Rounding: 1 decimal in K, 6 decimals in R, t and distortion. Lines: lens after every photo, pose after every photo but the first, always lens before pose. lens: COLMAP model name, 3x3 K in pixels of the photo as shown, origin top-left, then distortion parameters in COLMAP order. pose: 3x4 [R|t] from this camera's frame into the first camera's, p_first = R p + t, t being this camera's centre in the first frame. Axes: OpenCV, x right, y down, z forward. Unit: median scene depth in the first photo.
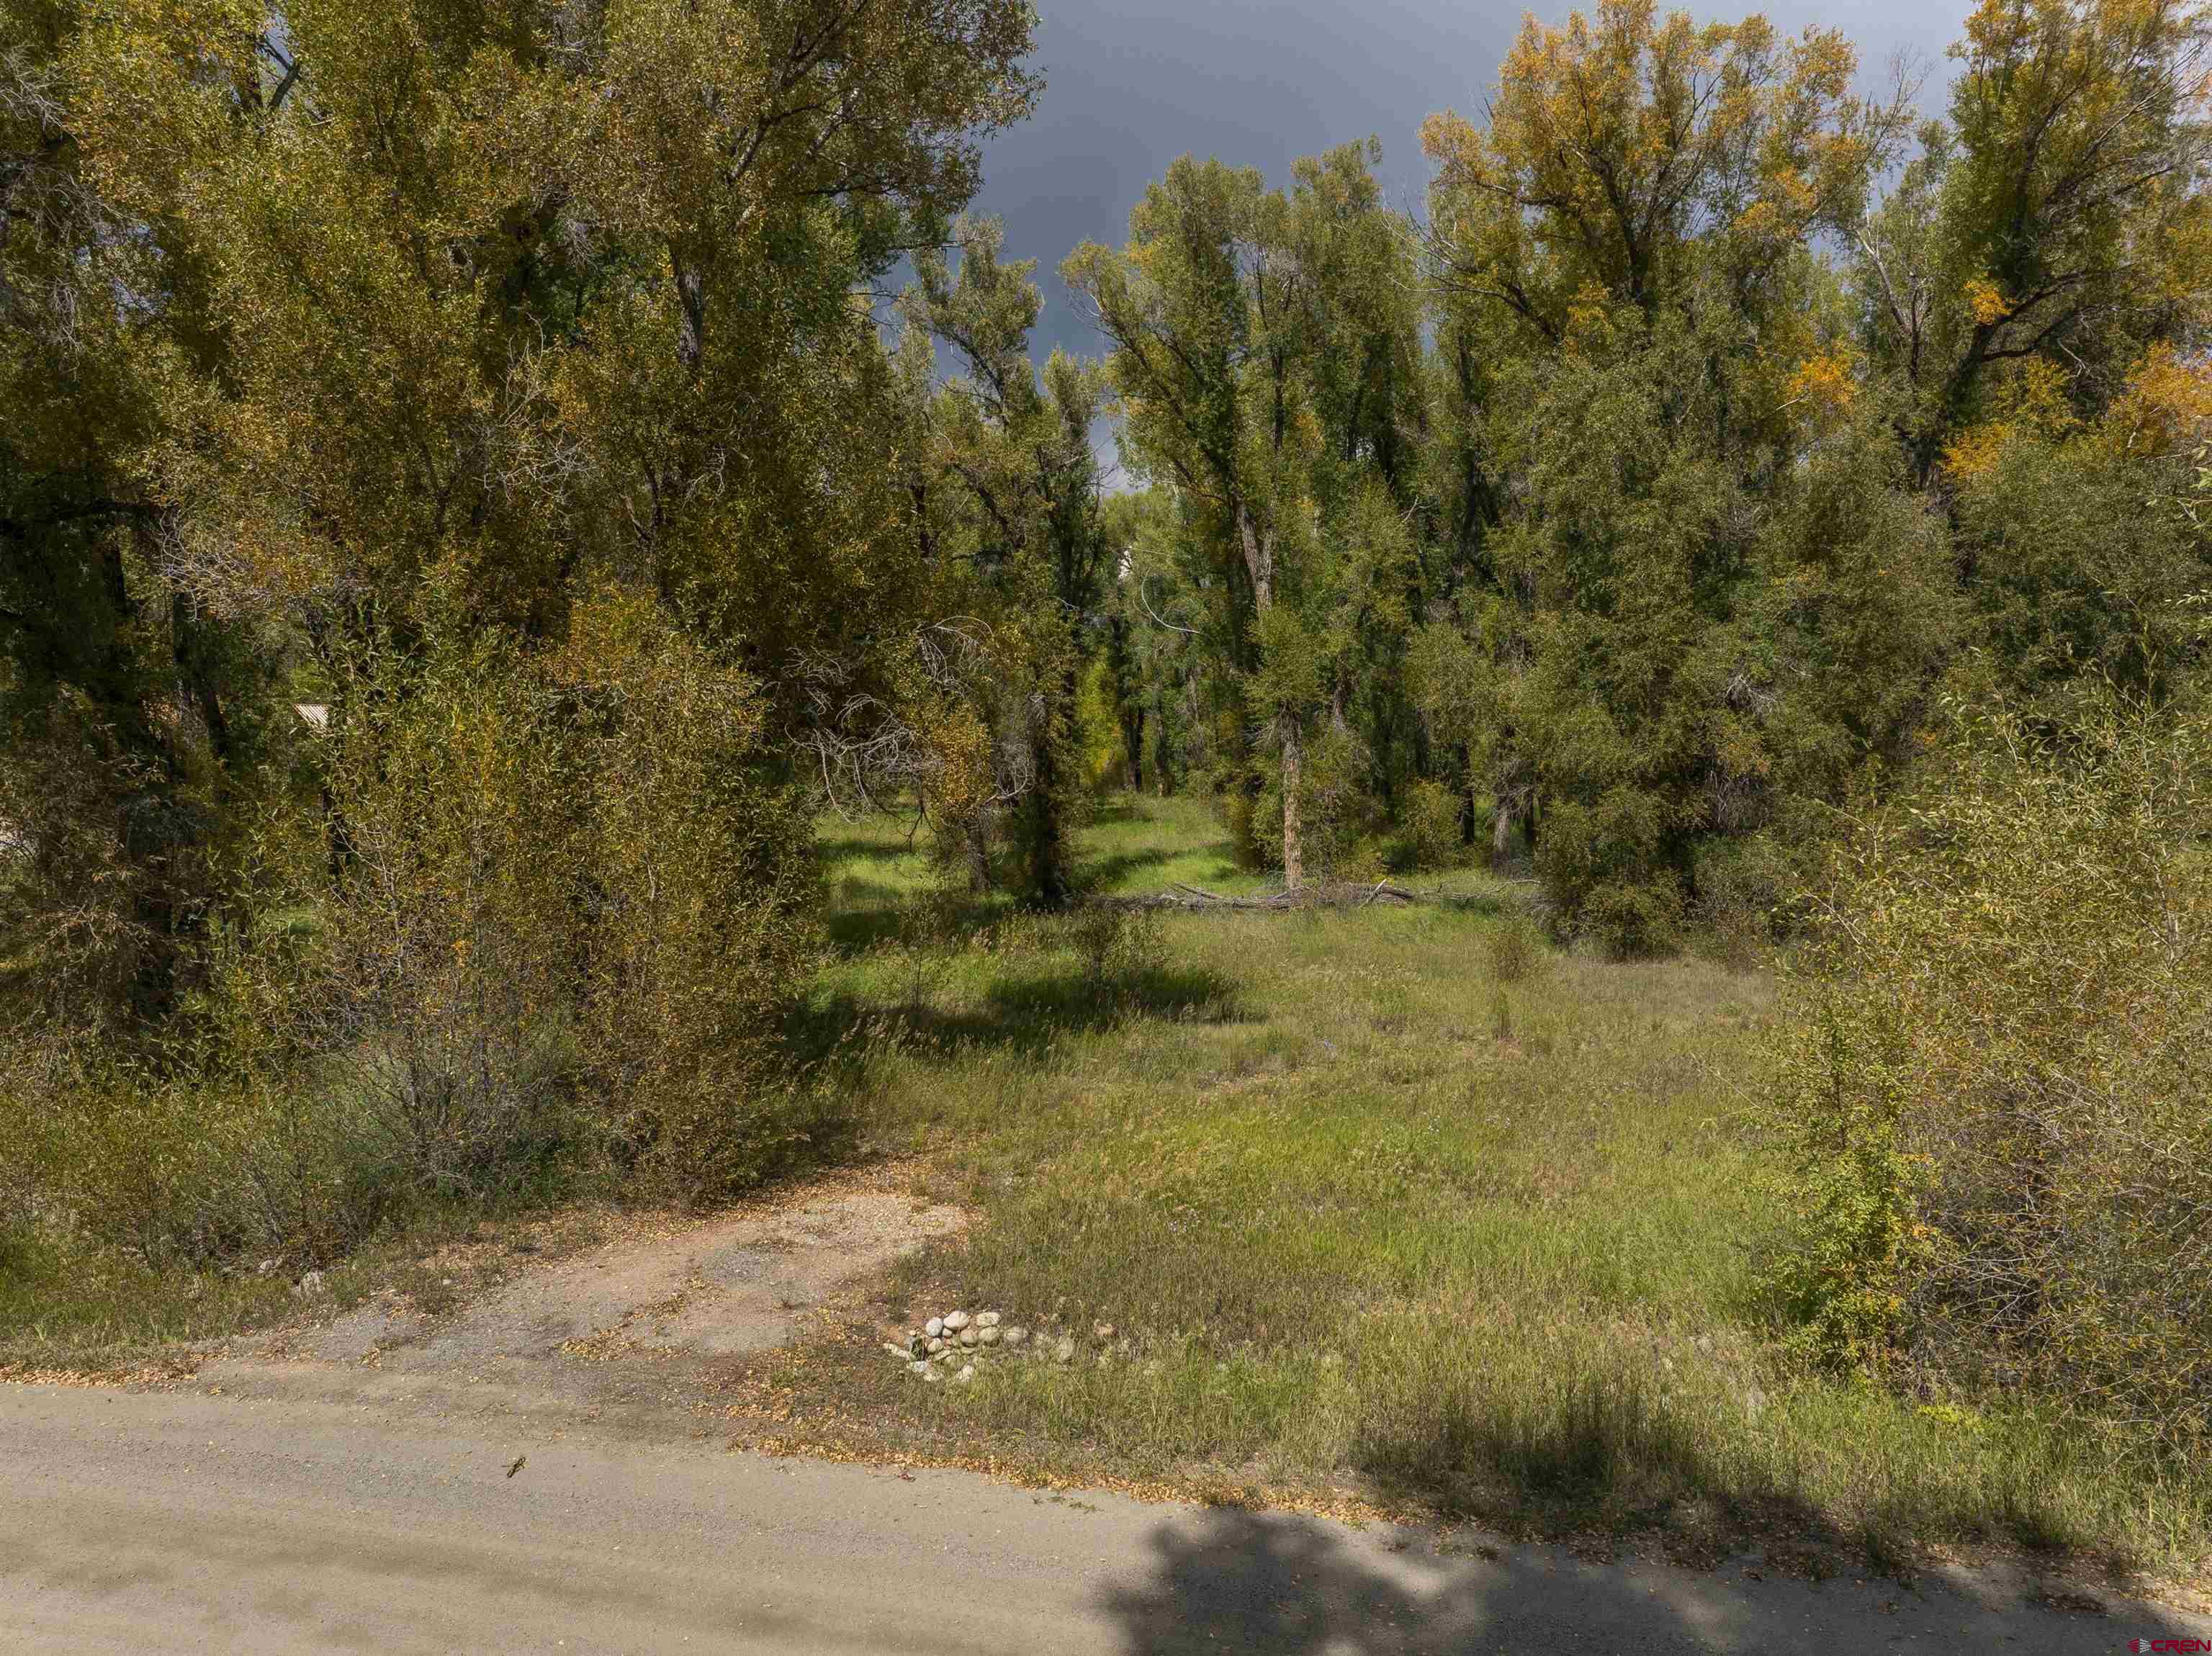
lens RADIAL K [[1550.4, 0, 1106.0], [0, 1550.4, 828.0], [0, 0, 1]] dist [-0.027811, -0.028279]
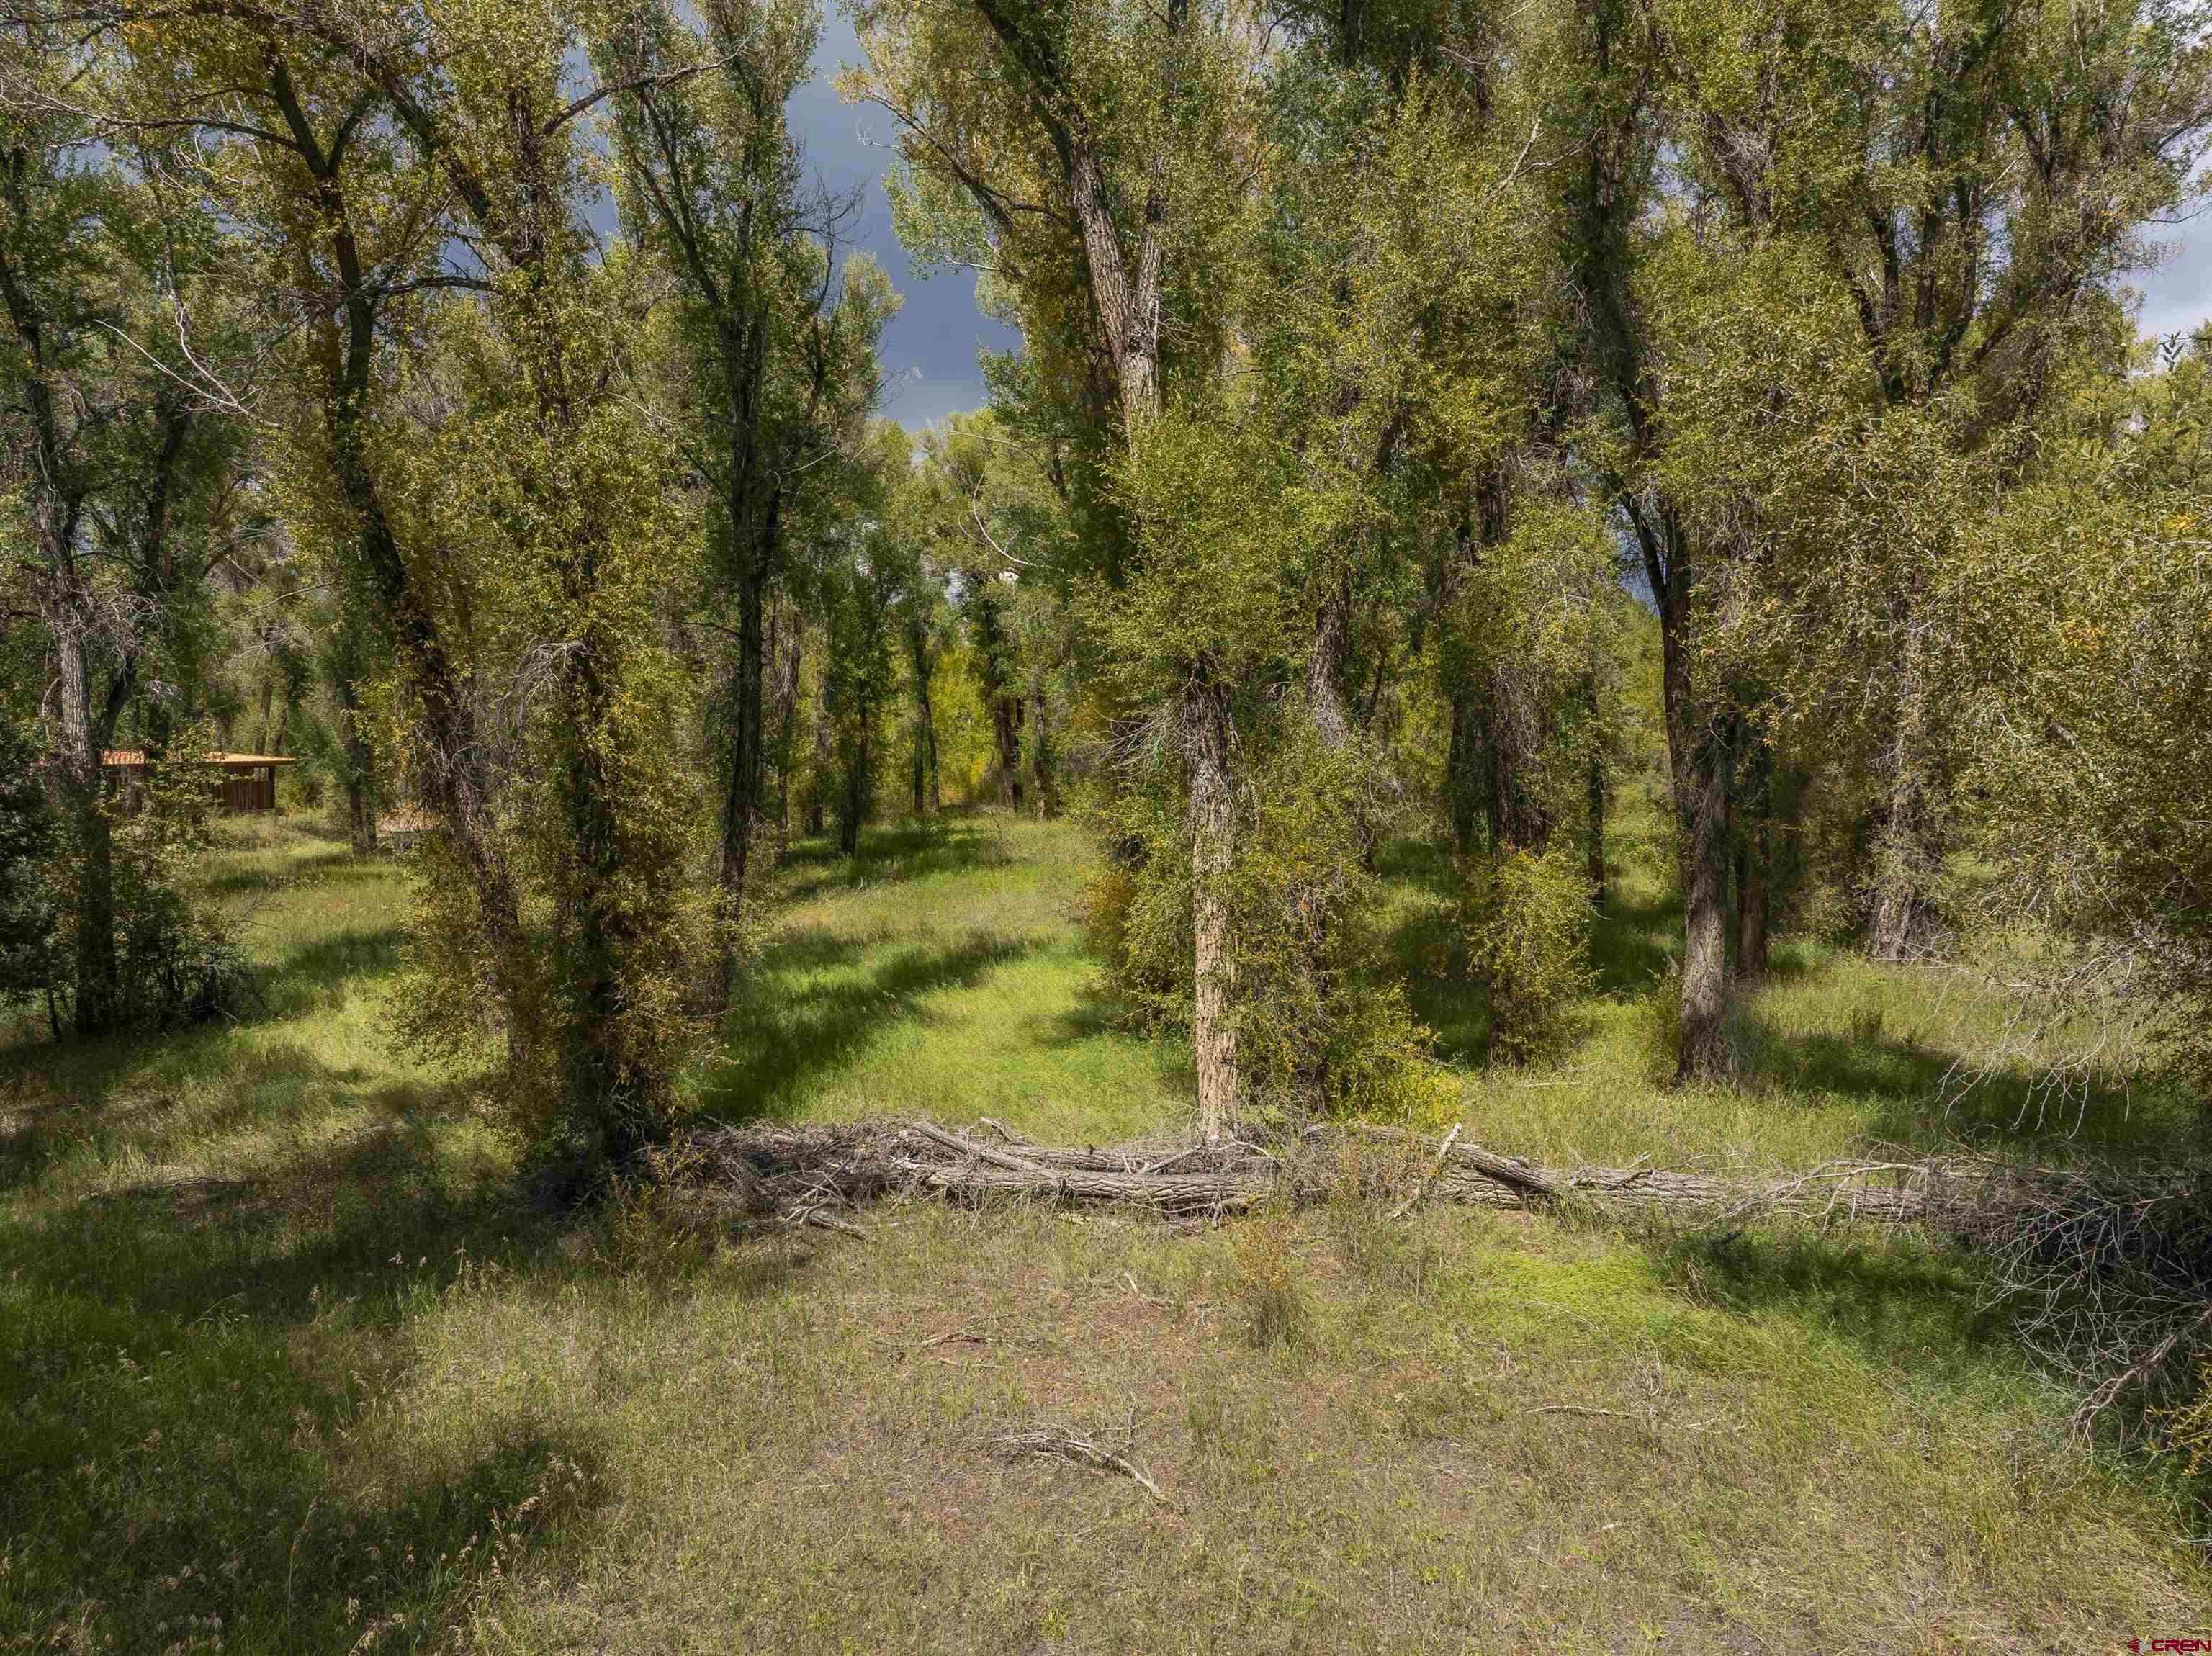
lens RADIAL K [[1553.4, 0, 1106.0], [0, 1553.4, 828.0], [0, 0, 1]] dist [-0.043757, 0.004506]
pose [[0.998893, -0.003400, 0.046911, 0.094884], [0.003339, 0.999993, 0.001378, -0.049879], [-0.046915, -0.001220, 0.998898, 0.776578]]
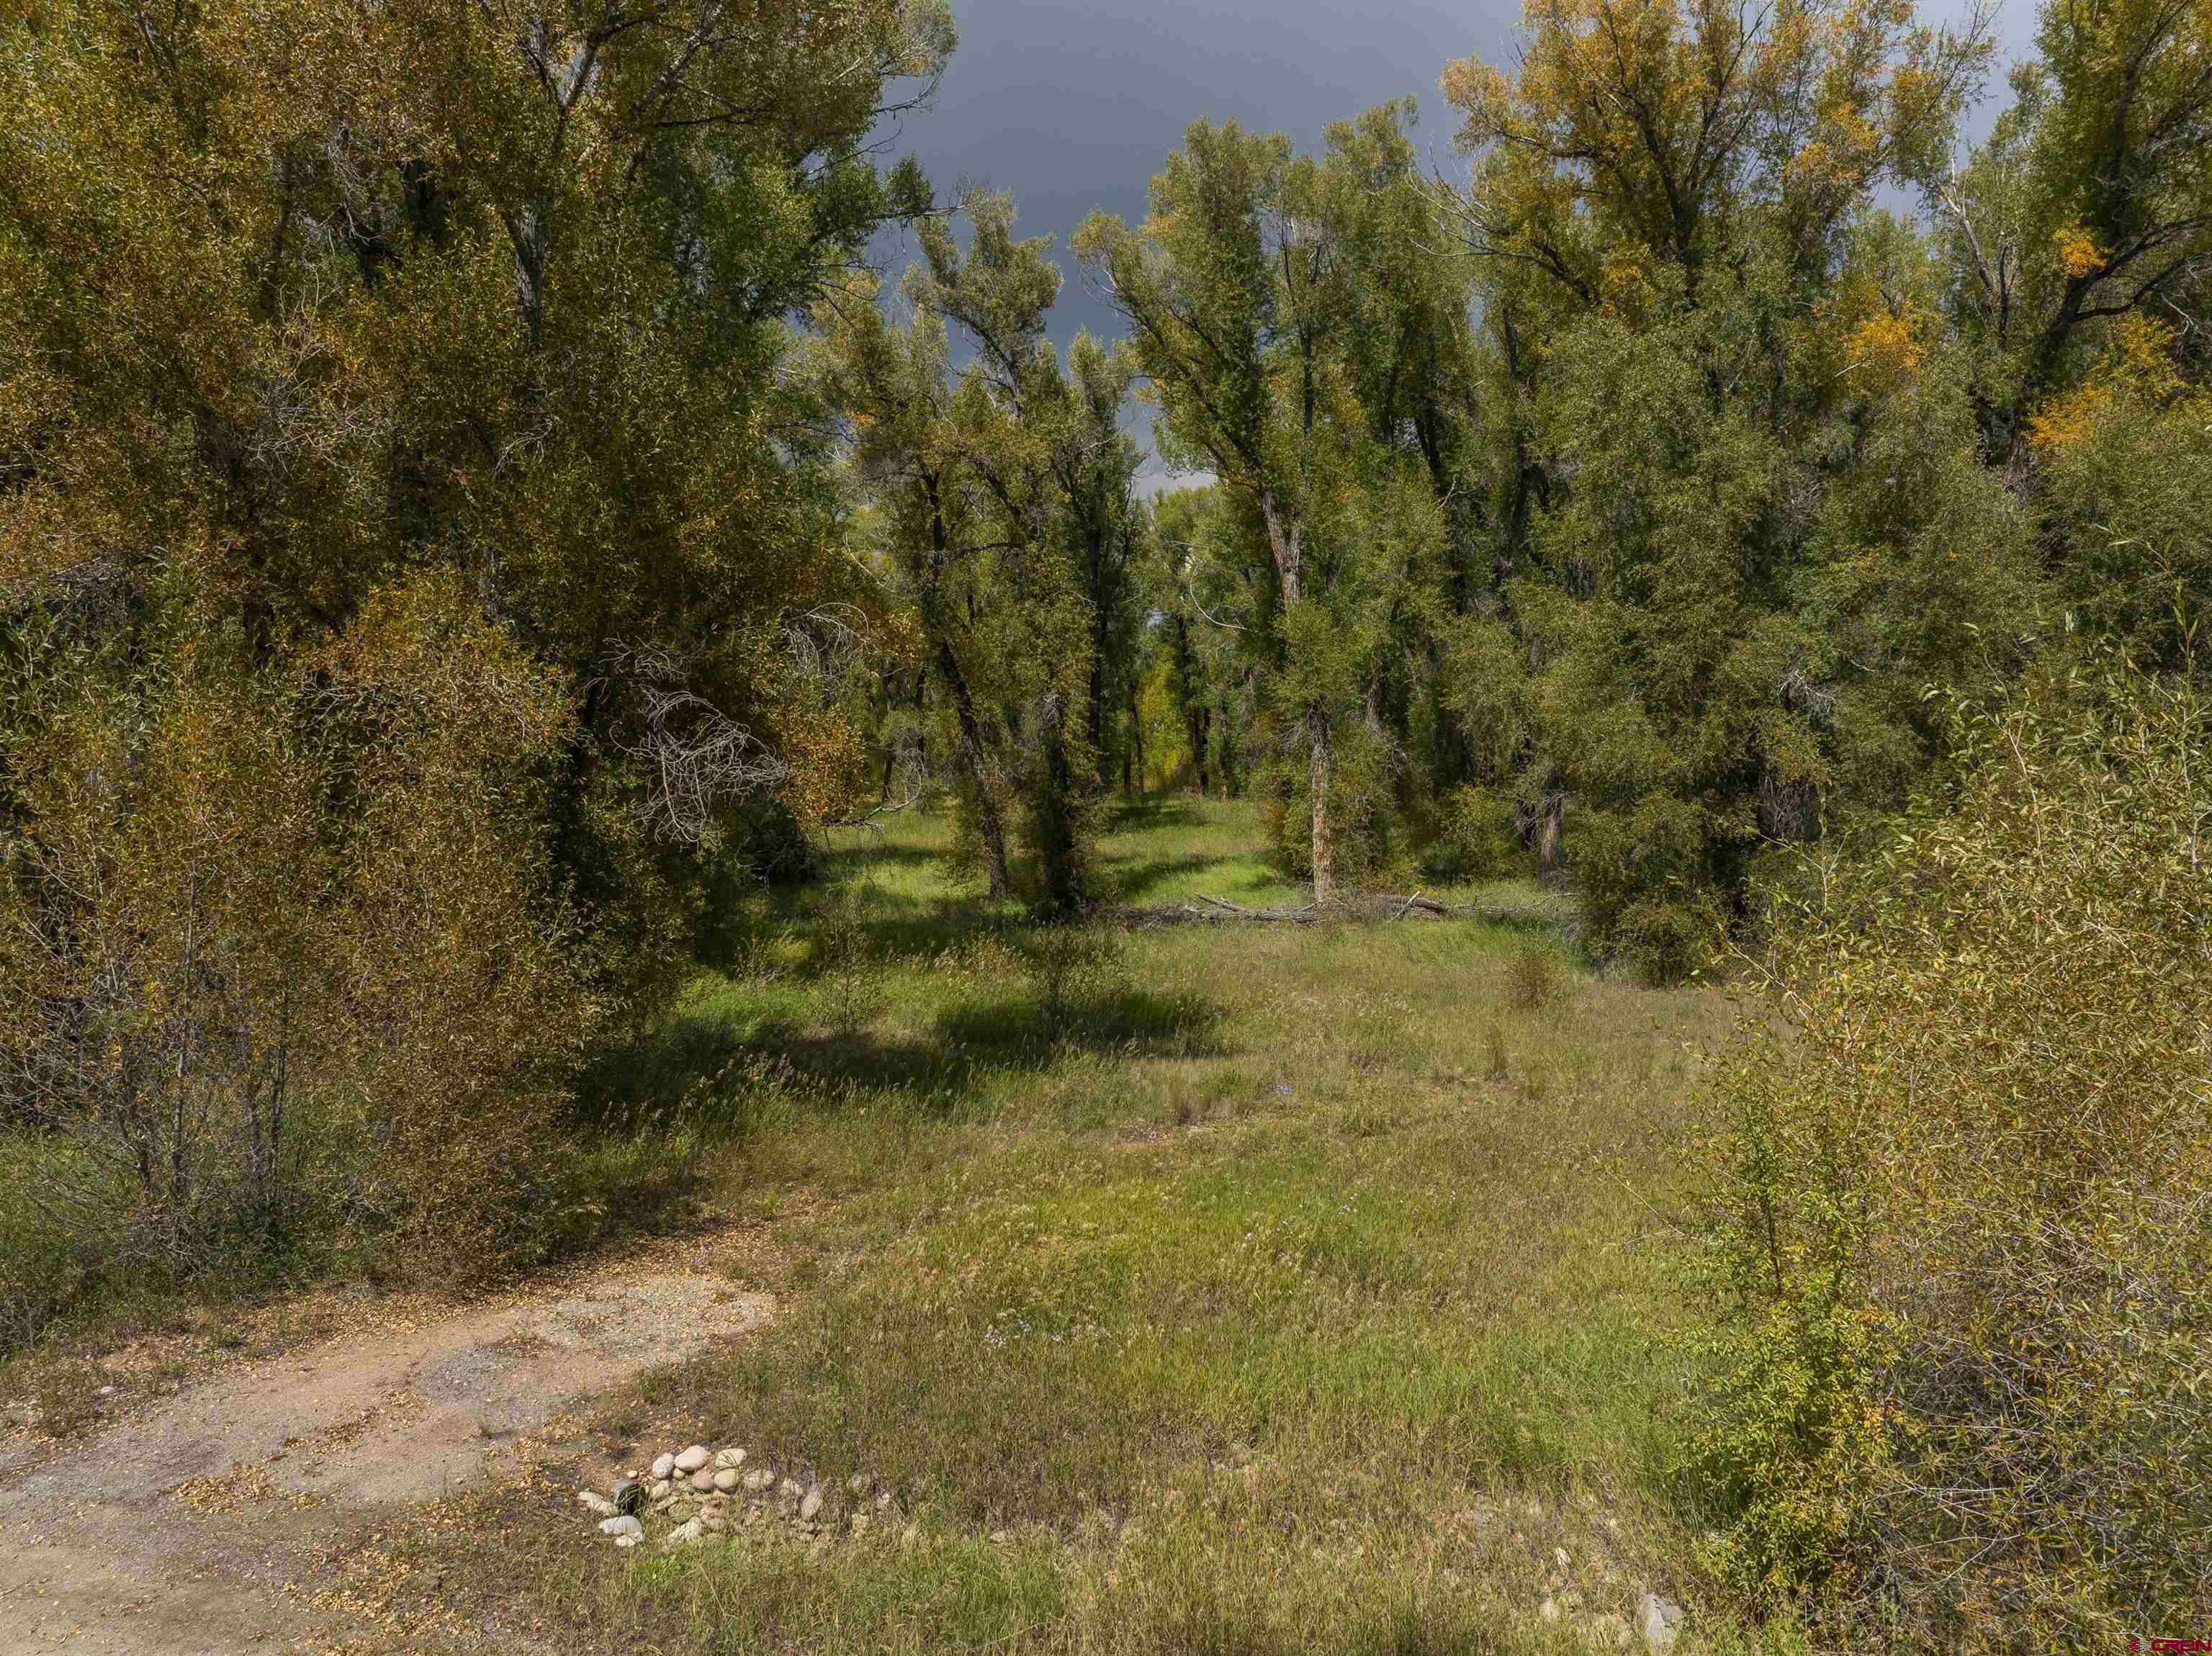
lens RADIAL K [[1553.4, 0, 1106.0], [0, 1553.4, 828.0], [0, 0, 1]] dist [-0.043757, 0.004506]
pose [[0.998188, 0.003111, -0.060091, 0.059951], [-0.003136, 0.999995, -0.000329, -0.005096], [0.060090, 0.000517, 0.998193, 0.071801]]
